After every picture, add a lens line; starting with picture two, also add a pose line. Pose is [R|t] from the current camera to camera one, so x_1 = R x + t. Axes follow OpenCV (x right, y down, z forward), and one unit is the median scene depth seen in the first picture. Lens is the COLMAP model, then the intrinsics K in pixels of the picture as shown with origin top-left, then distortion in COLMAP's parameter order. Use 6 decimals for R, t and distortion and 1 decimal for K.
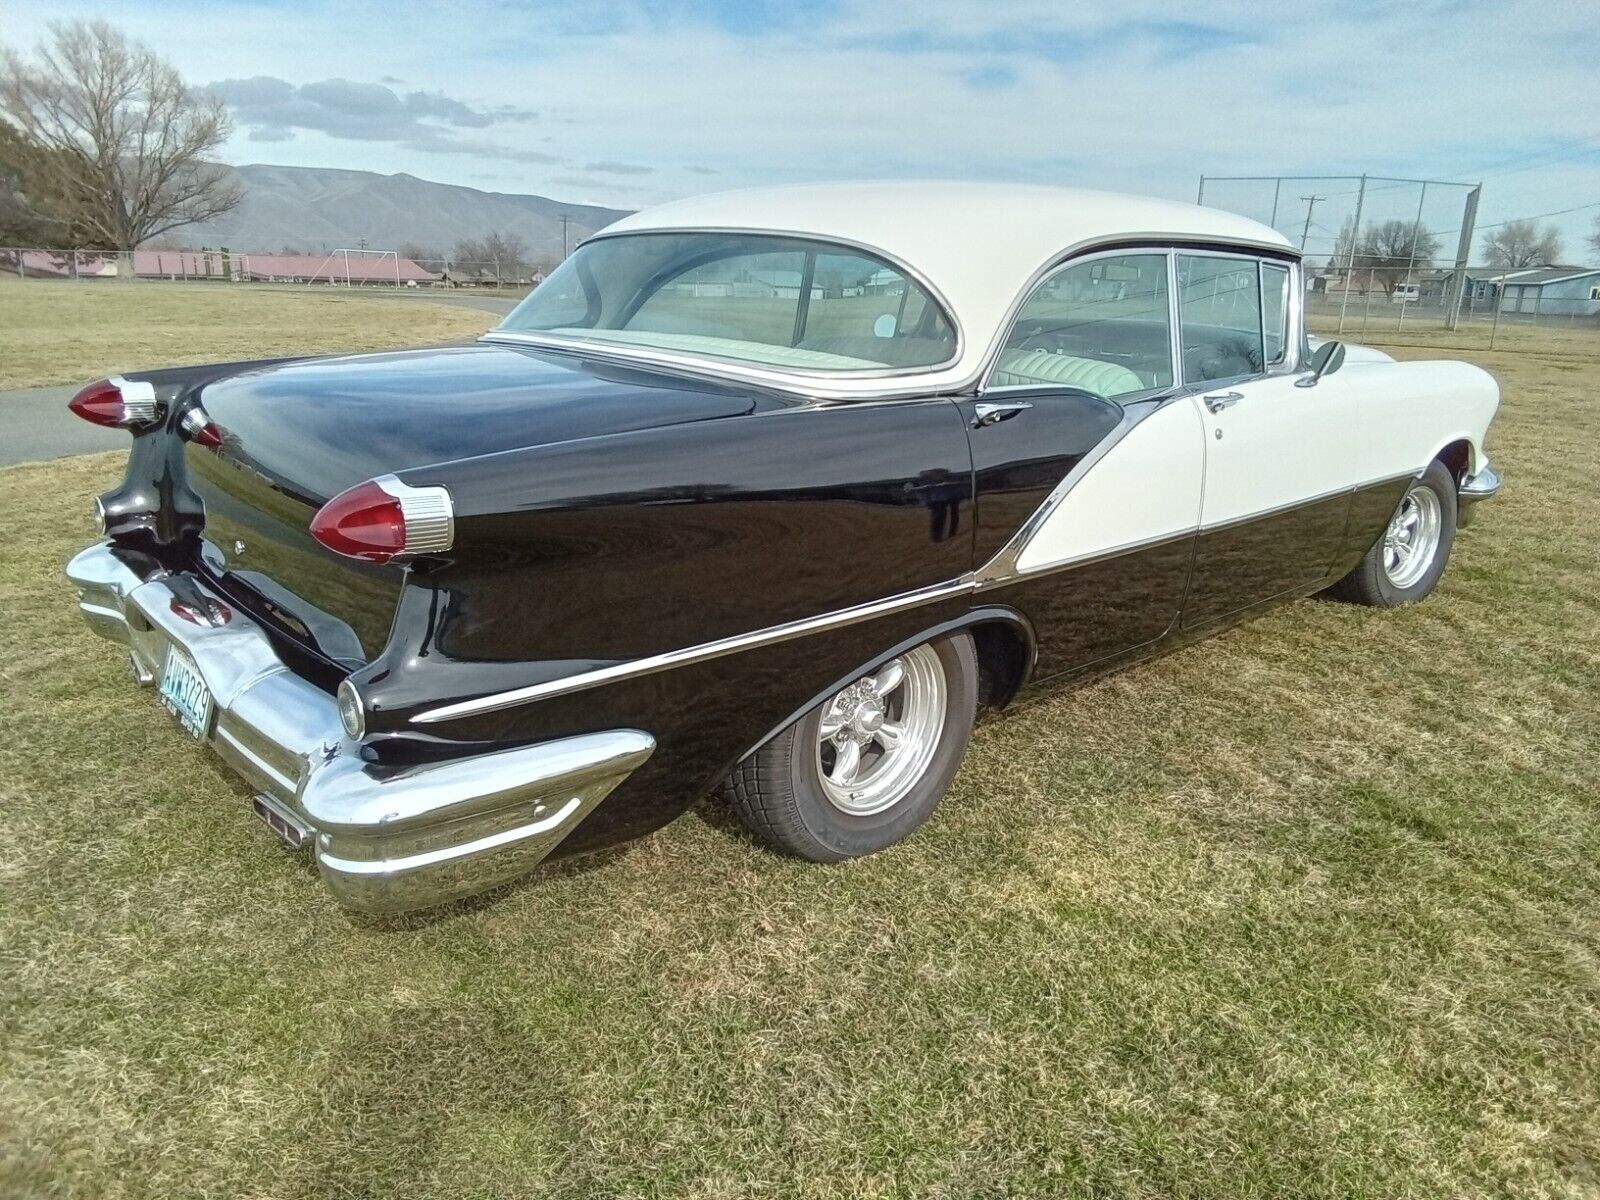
lens RADIAL K [[1090.2, 0, 805.0], [0, 1090.2, 597.1], [0, 0, 1]] dist [0.036633, -0.050985]
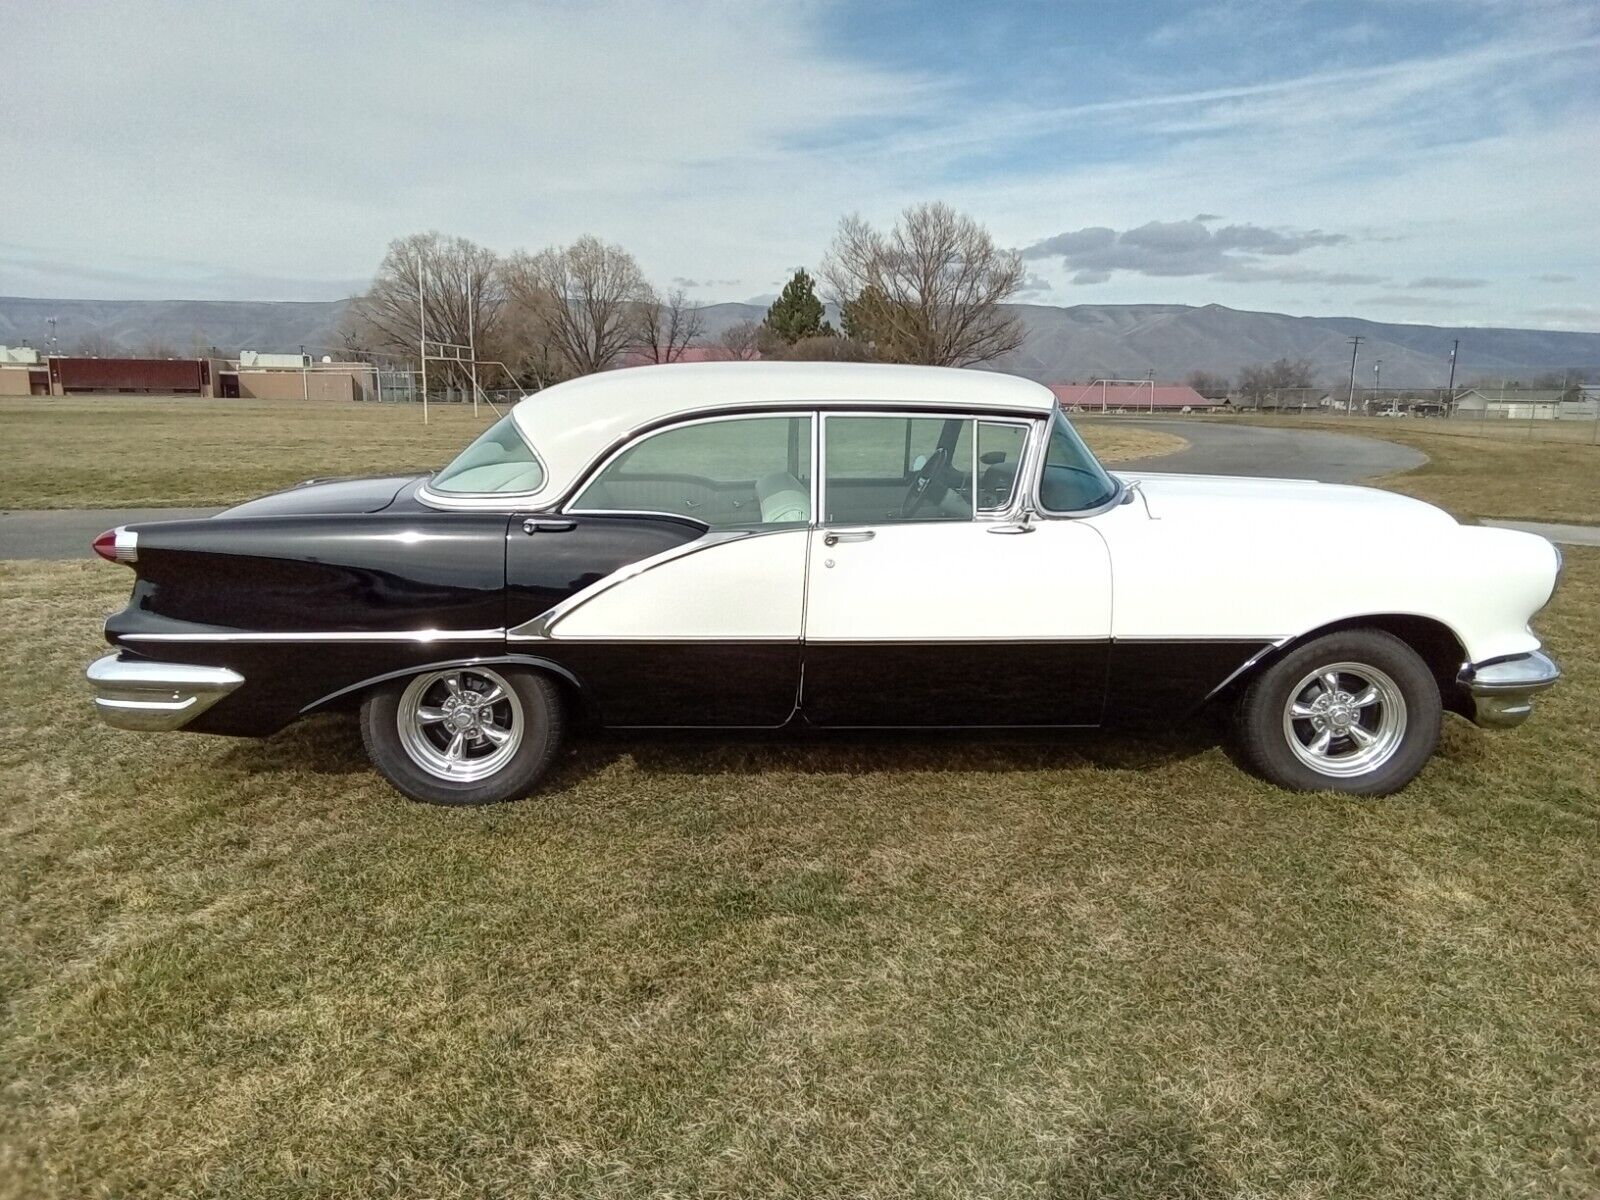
lens RADIAL K [[1103.9, 0, 803.1], [0, 1103.9, 591.3], [0, 0, 1]] dist [0.047272, -0.054094]
pose [[0.772141, 0.100652, -0.627429, 1.241291], [-0.172146, 0.983587, -0.054064, -0.054659], [0.611689, 0.149755, 0.776795, 0.061423]]
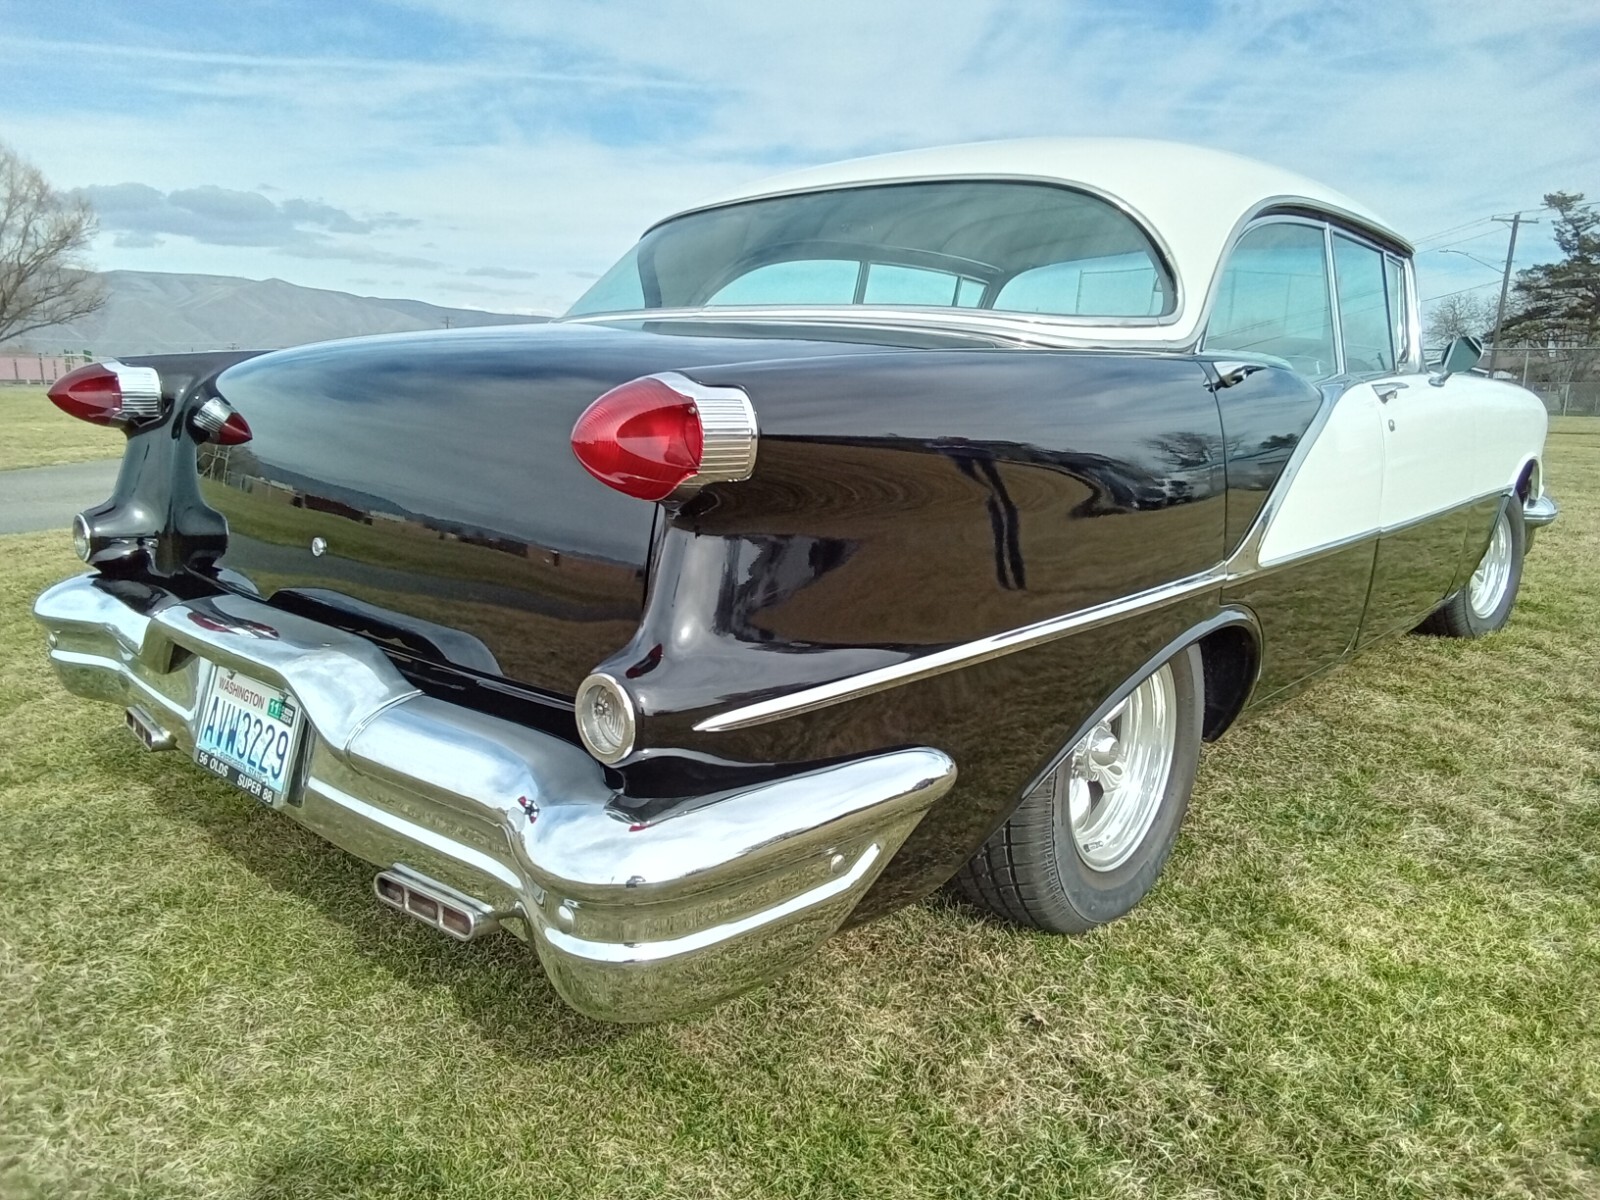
lens RADIAL K [[1098.1, 0, 794.9], [0, 1098.1, 601.1], [0, 0, 1]] dist [0.027573, -0.033904]
pose [[0.995324, -0.030455, 0.091671, -0.215537], [0.038090, 0.995844, -0.082727, 0.055413], [-0.088770, 0.085832, 0.992347, 0.184782]]
